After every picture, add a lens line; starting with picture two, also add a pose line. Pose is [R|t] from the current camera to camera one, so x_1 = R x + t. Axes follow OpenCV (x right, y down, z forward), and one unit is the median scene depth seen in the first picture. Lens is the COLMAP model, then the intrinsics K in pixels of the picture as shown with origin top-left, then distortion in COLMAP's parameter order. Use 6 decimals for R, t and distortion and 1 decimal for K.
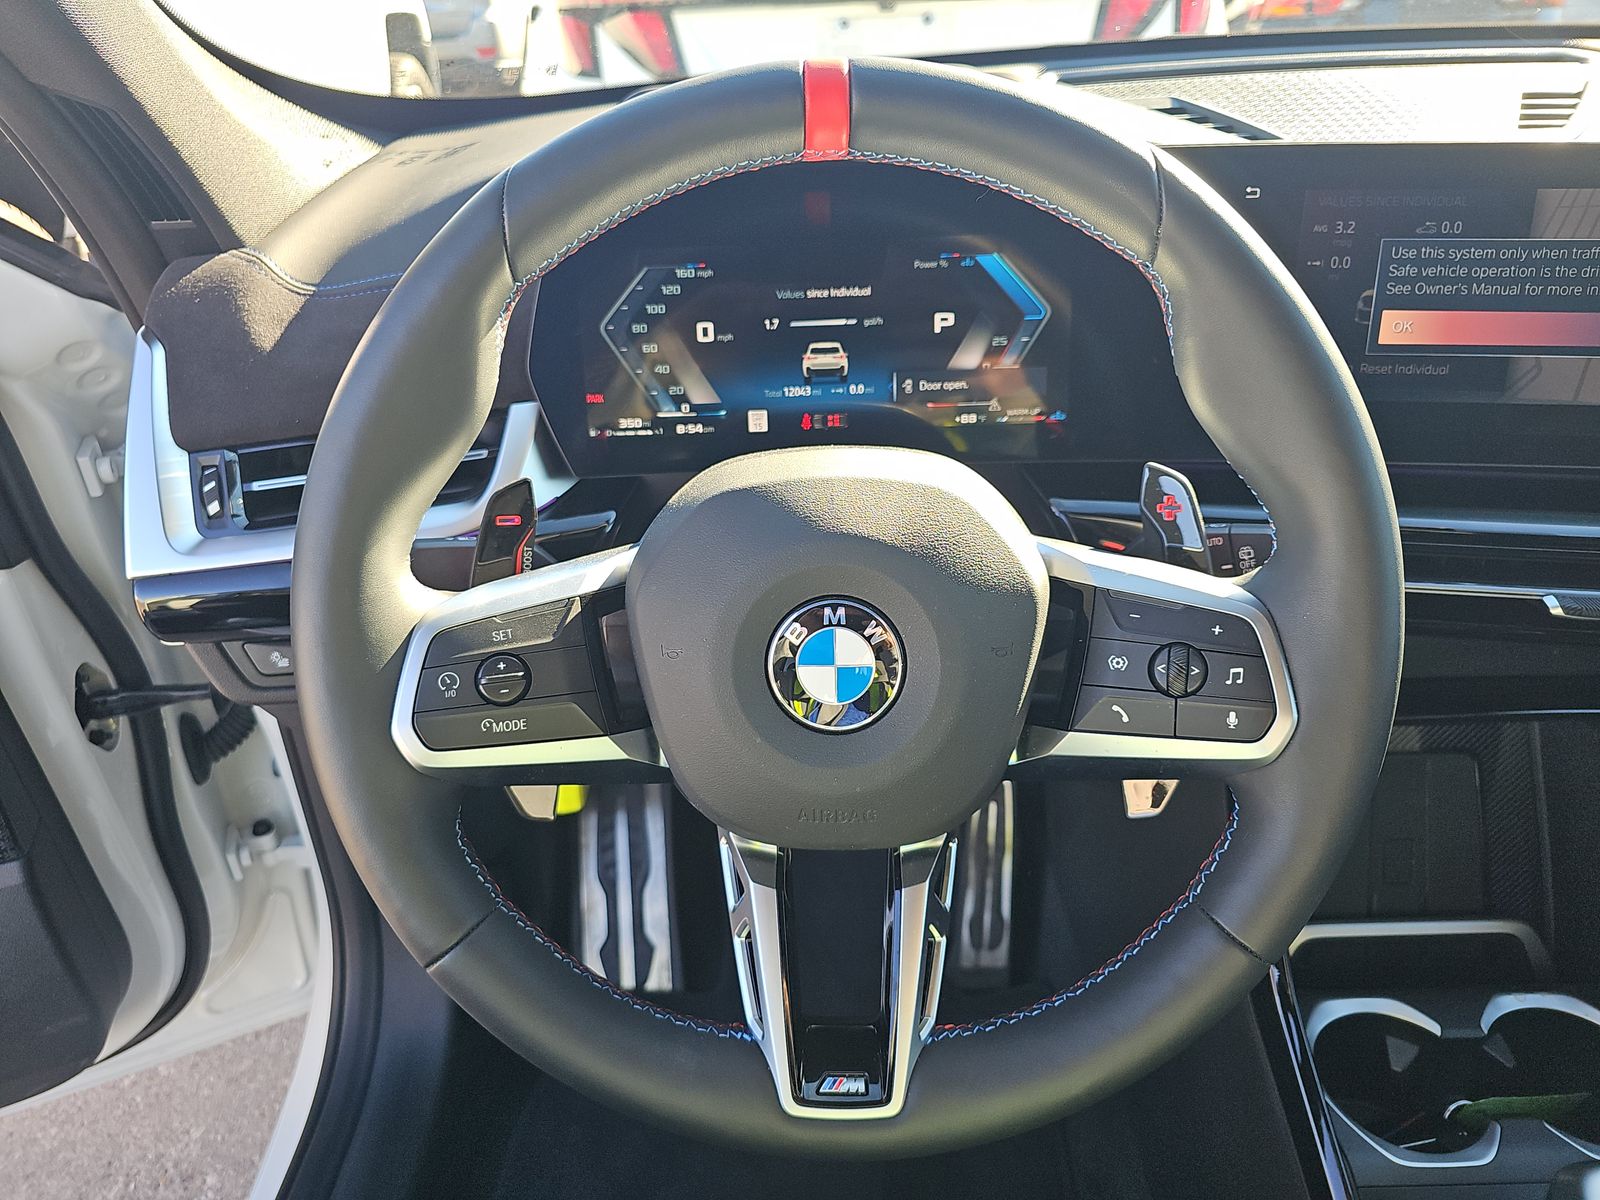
lens RADIAL K [[1058.2, 0, 785.4], [0, 1058.2, 612.2], [0, 0, 1]] dist [0.009055, -0.020083]
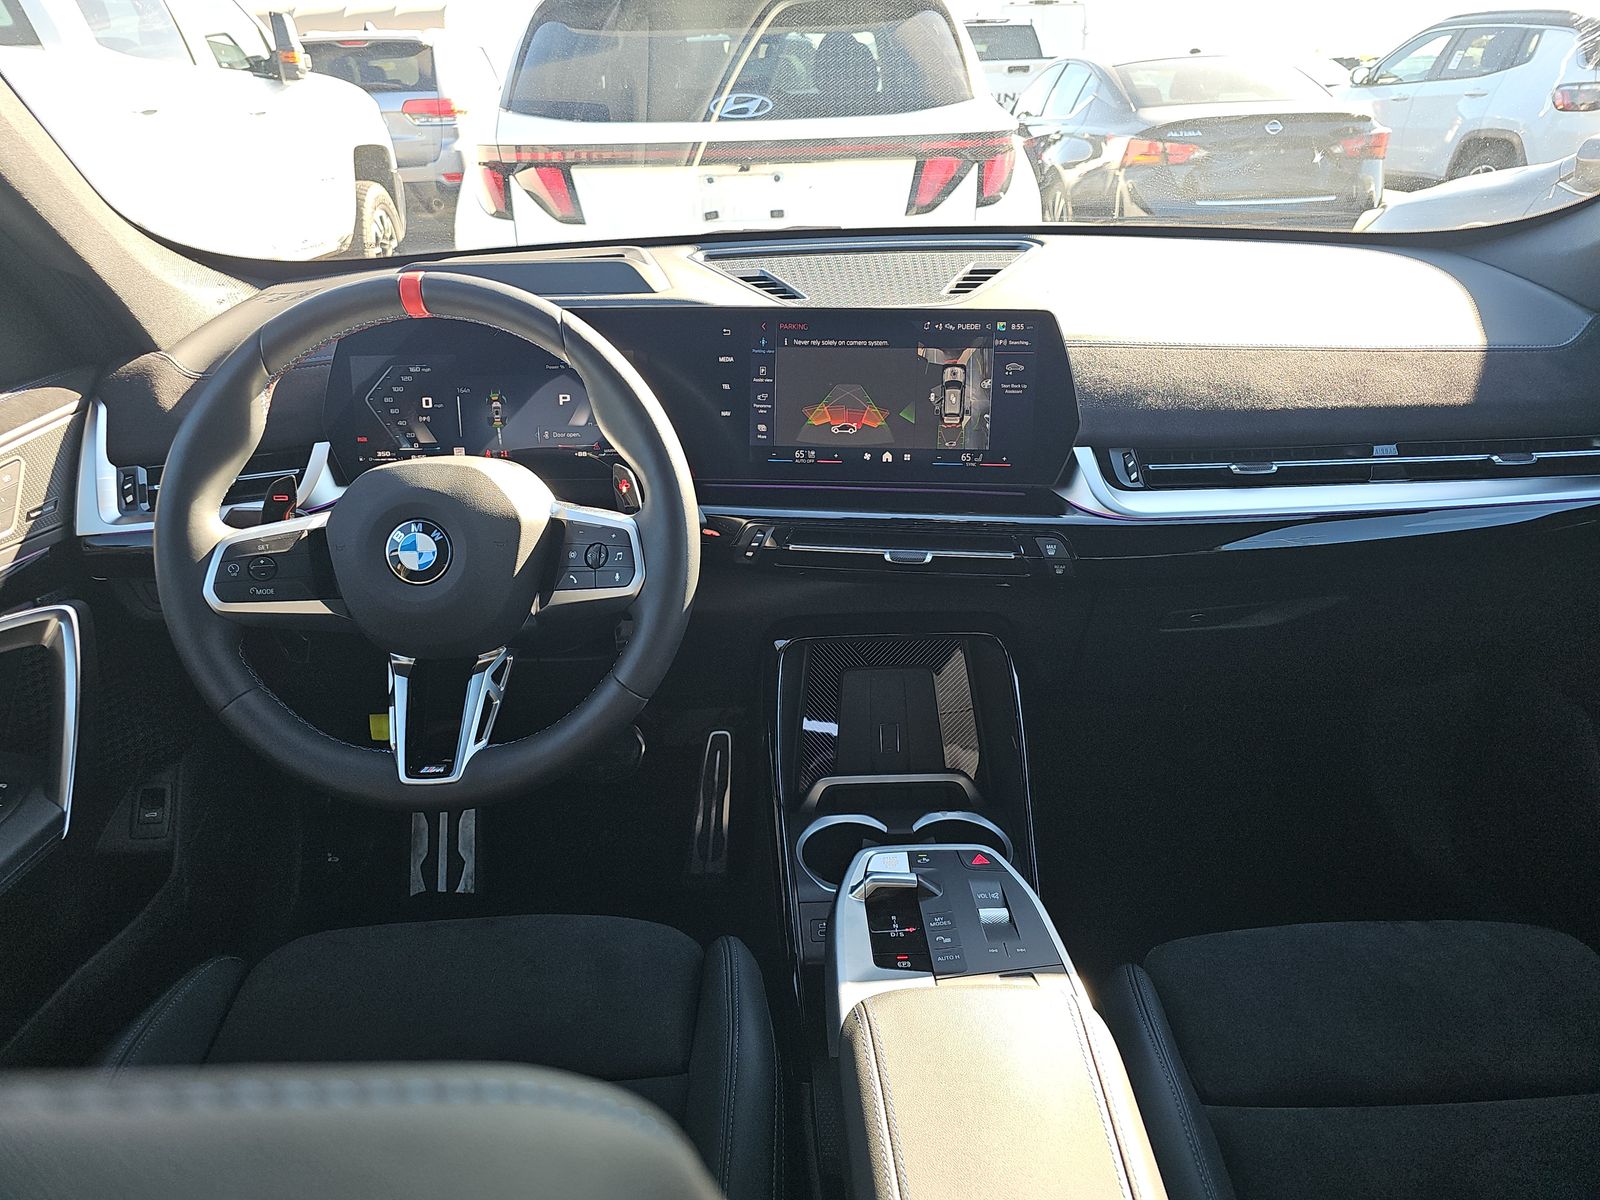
lens RADIAL K [[1058.2, 0, 811.8], [0, 1058.2, 593.5], [0, 0, 1]] dist [0.009055, -0.020083]
pose [[0.999056, 0.006625, 0.042943, 0.482033], [-0.001999, 0.994270, -0.106883, 0.231231], [-0.043405, 0.106697, 0.993344, -0.719722]]
